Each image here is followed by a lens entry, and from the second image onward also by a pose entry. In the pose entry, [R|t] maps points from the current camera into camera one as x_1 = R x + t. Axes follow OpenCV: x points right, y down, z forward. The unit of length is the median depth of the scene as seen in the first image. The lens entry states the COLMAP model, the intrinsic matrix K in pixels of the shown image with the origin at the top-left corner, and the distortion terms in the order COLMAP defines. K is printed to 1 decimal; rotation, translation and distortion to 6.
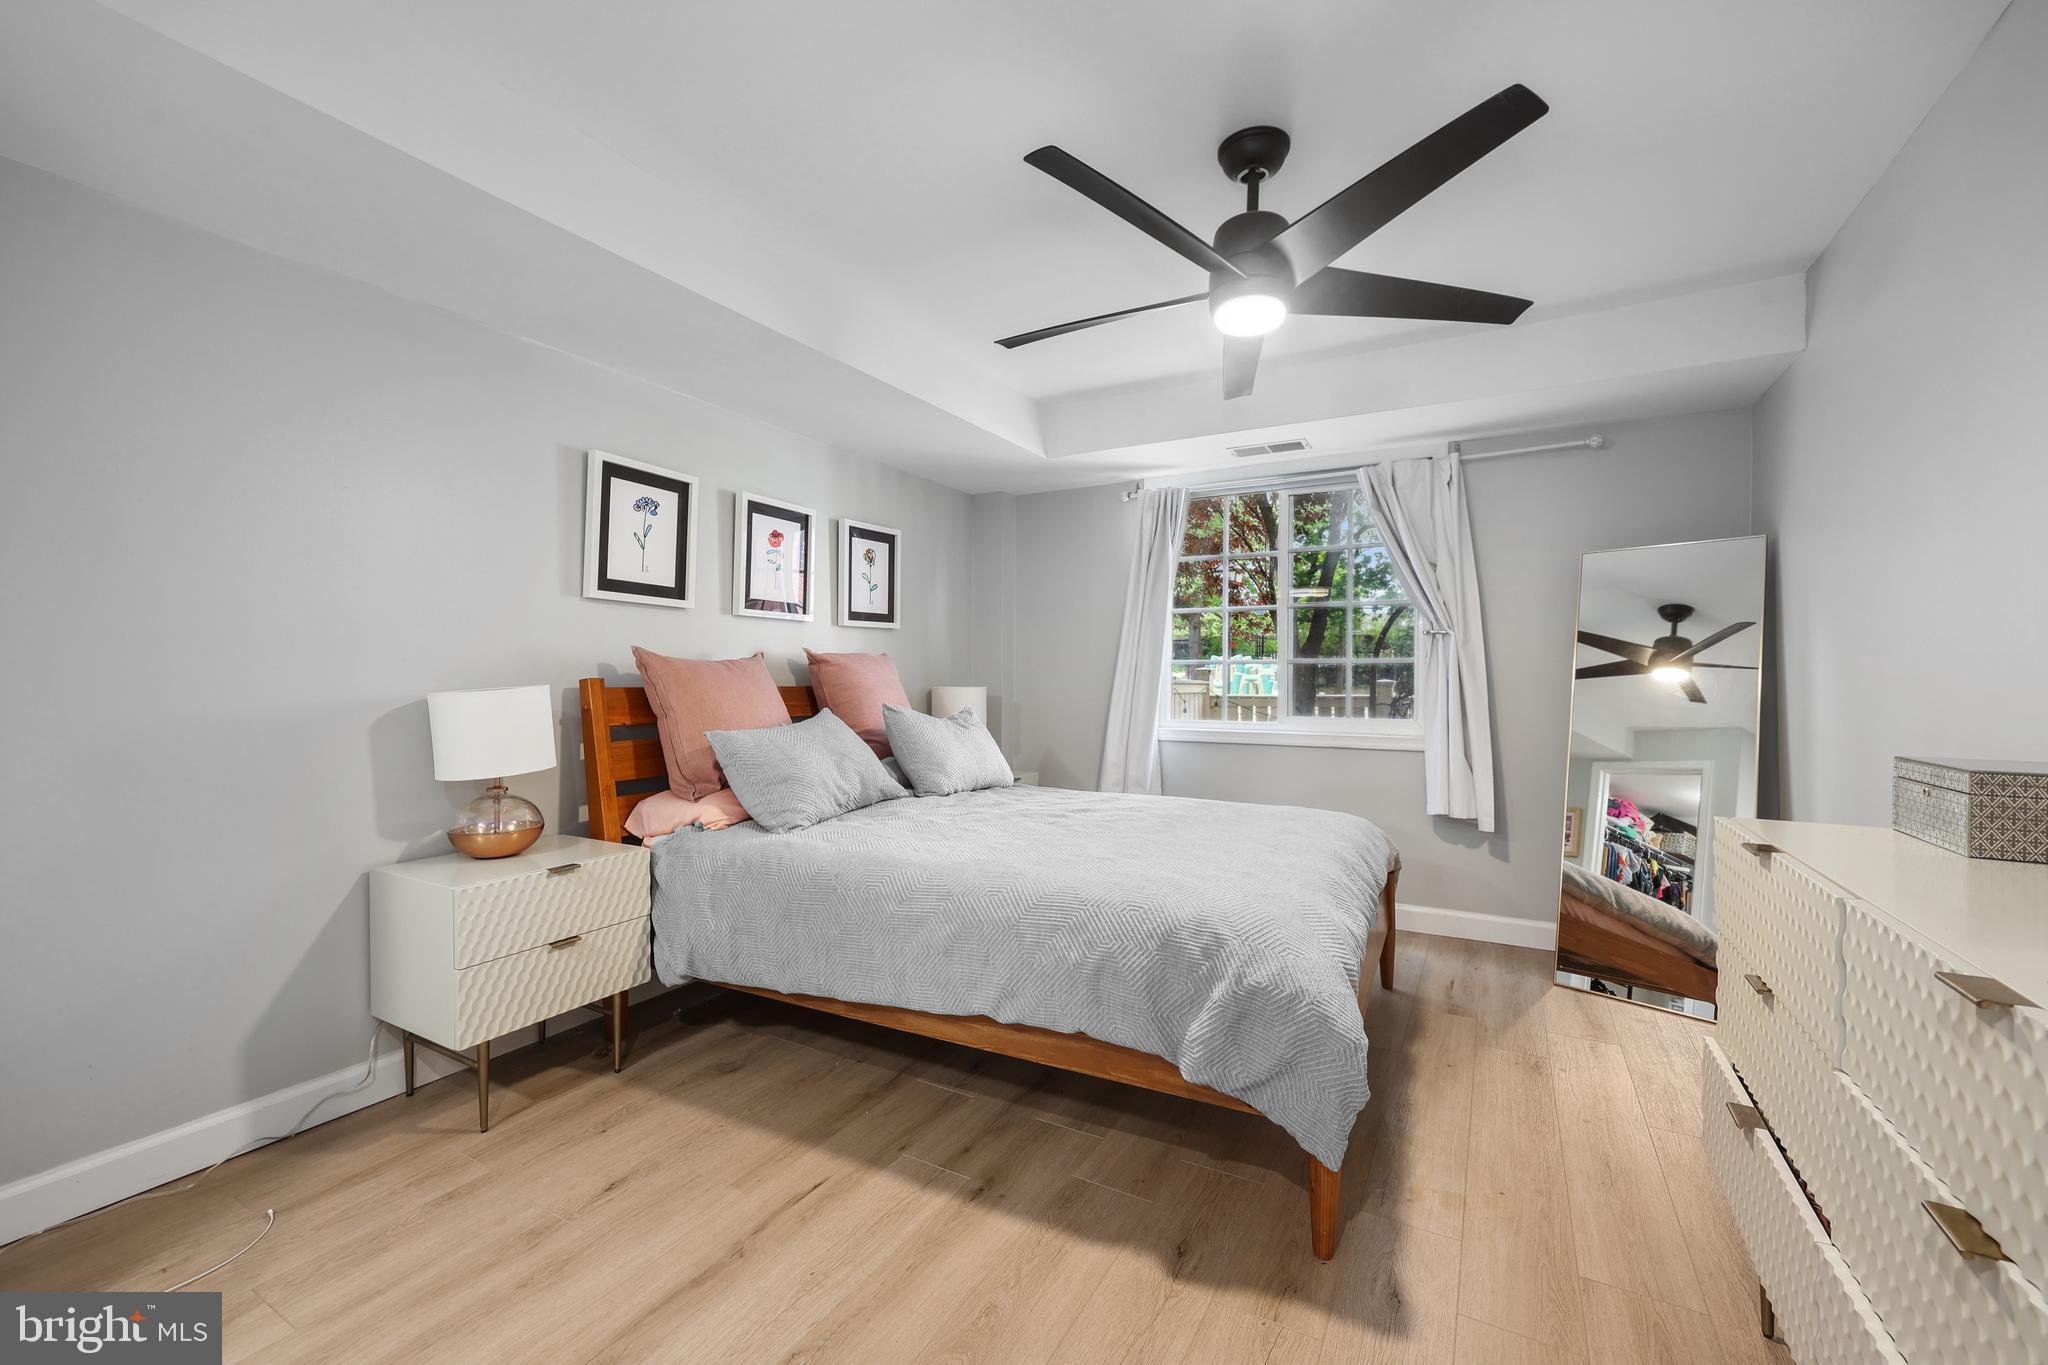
lens RADIAL K [[888.7, 0, 1030.7], [0, 888.7, 673.7], [0, 0, 1]] dist [-0.001754, 0.000323]
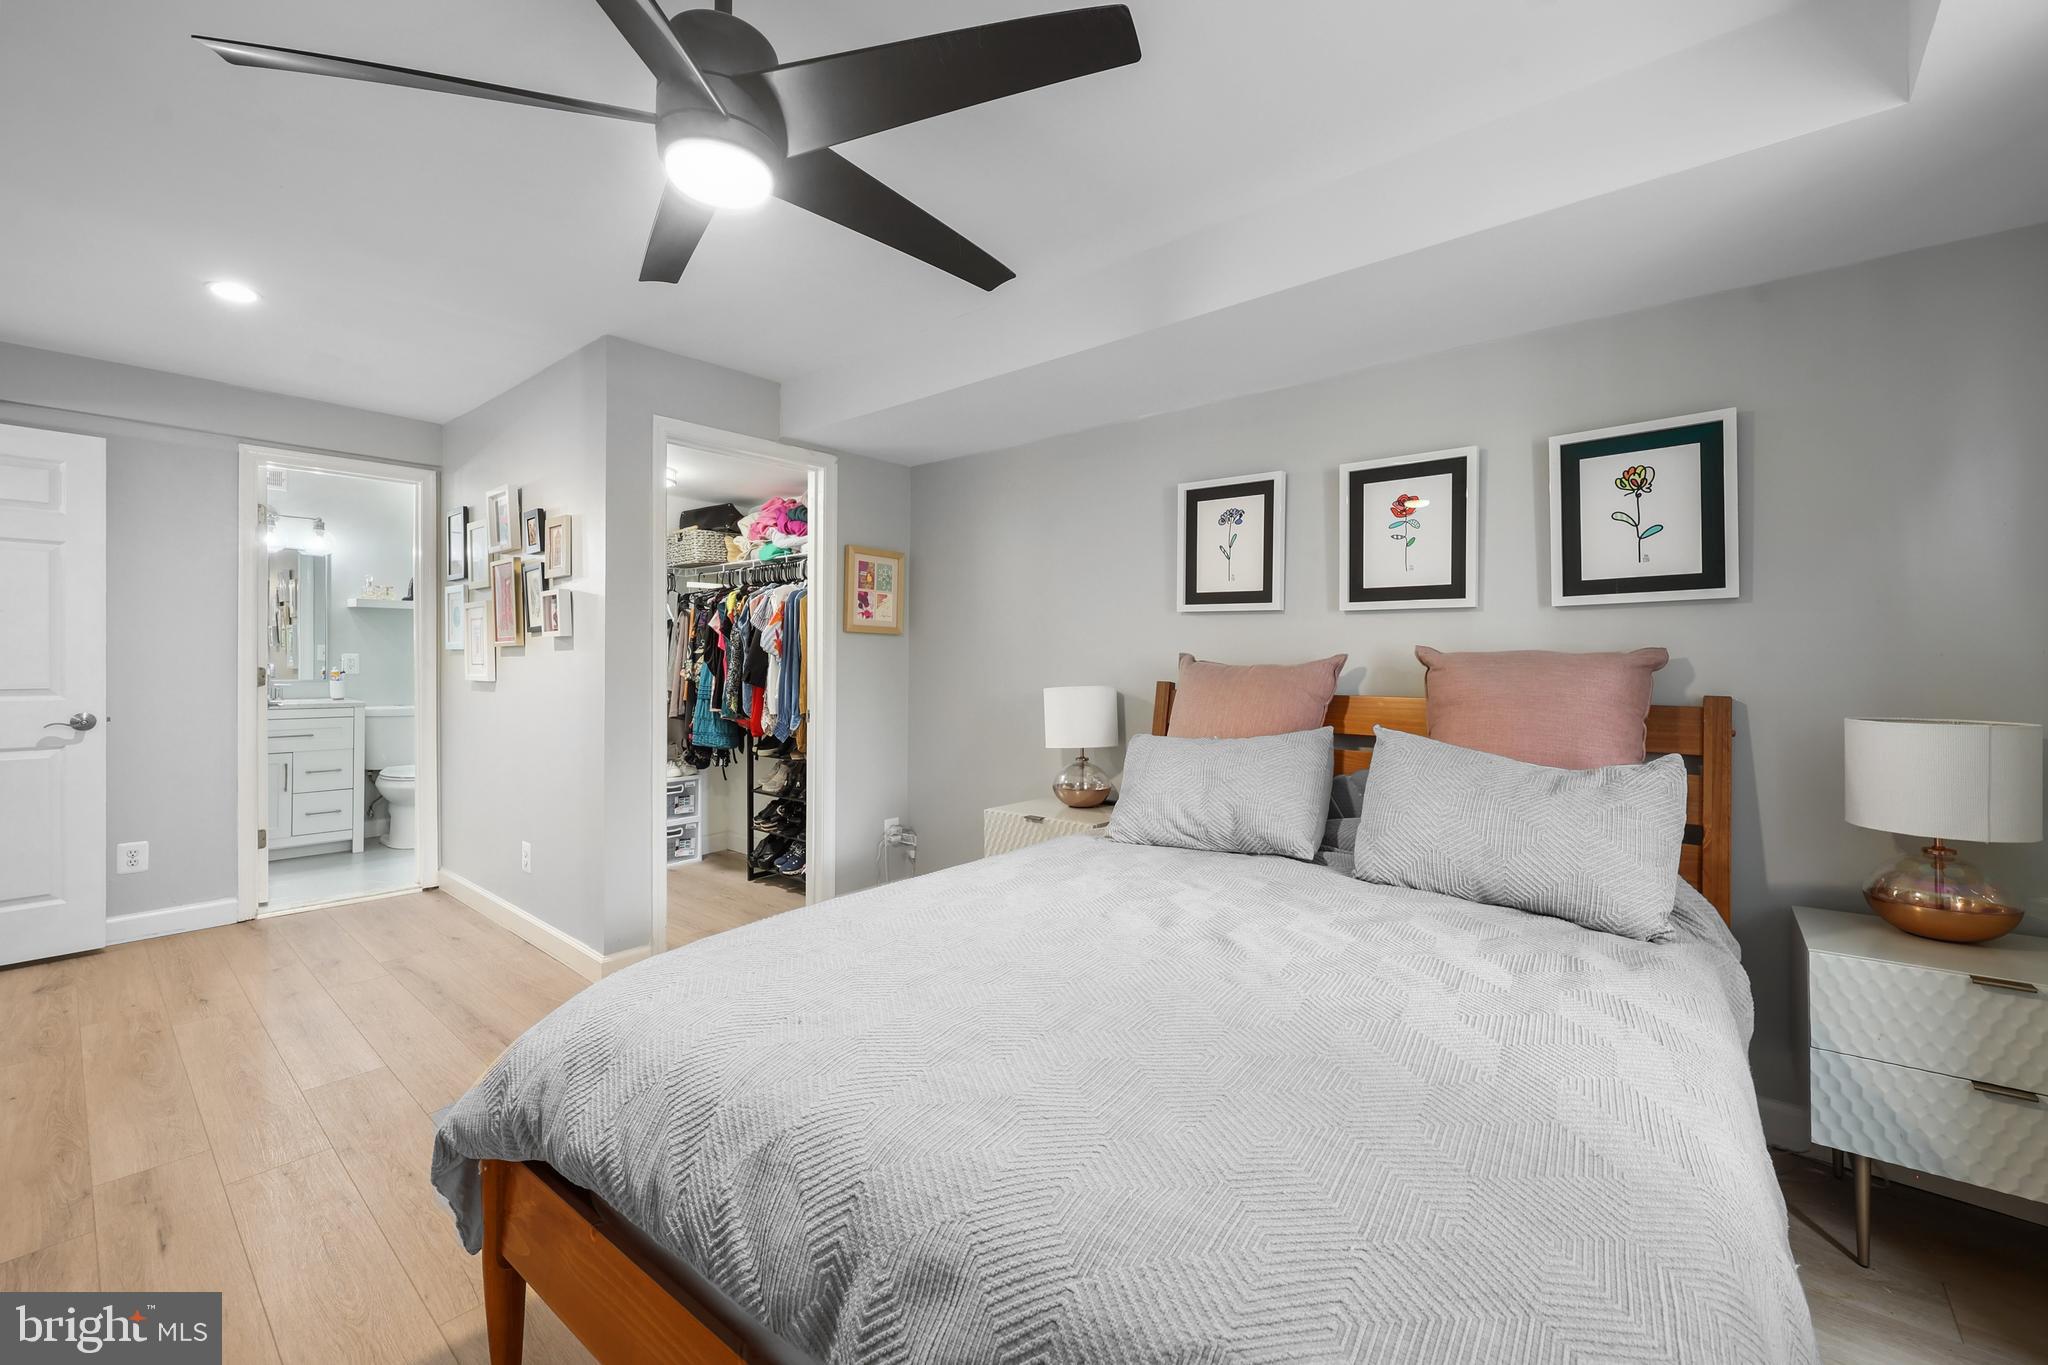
lens RADIAL K [[757.2, 0, 1033.4], [0, 757.2, 676.8], [0, 0, 1]] dist [-0.003408, -0.000112]
pose [[-0.171371, -0.012457, -0.985128, 0.542148], [-0.024512, 0.999664, -0.008377, 0.012080], [0.984902, 0.022712, -0.171619, 1.056337]]
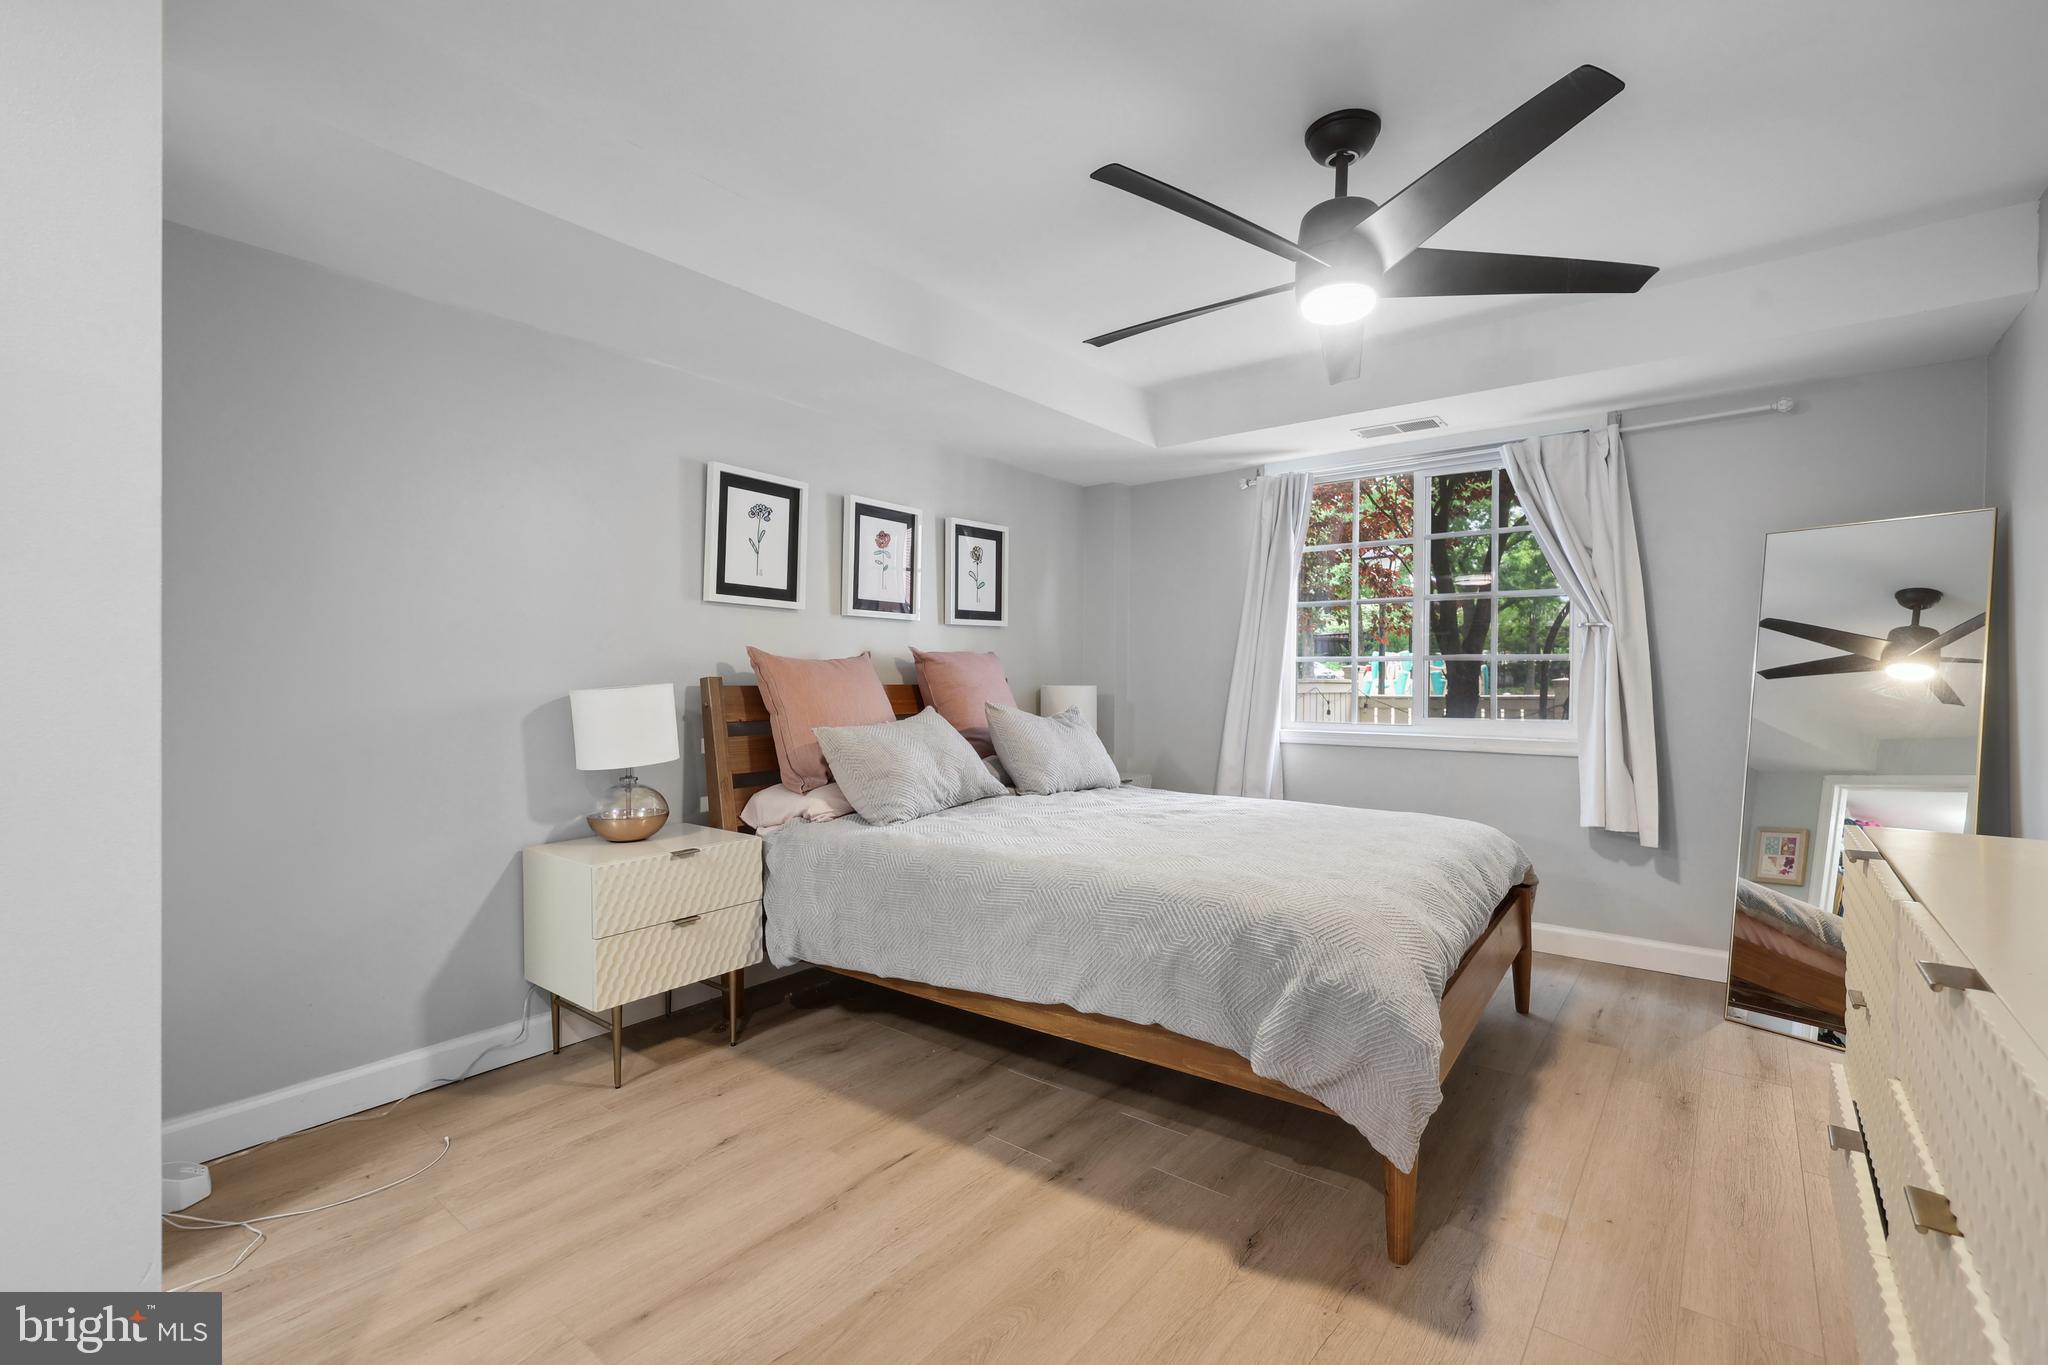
lens RADIAL K [[960.9, 0, 1017.3], [0, 960.9, 676.0], [0, 0, 1]] dist [-0.000925, 0.000350]
pose [[0.986752, -0.001618, -0.162225, 0.056157], [0.002164, 0.999993, 0.003190, 0.001170], [0.162219, -0.003499, 0.986749, -0.078012]]
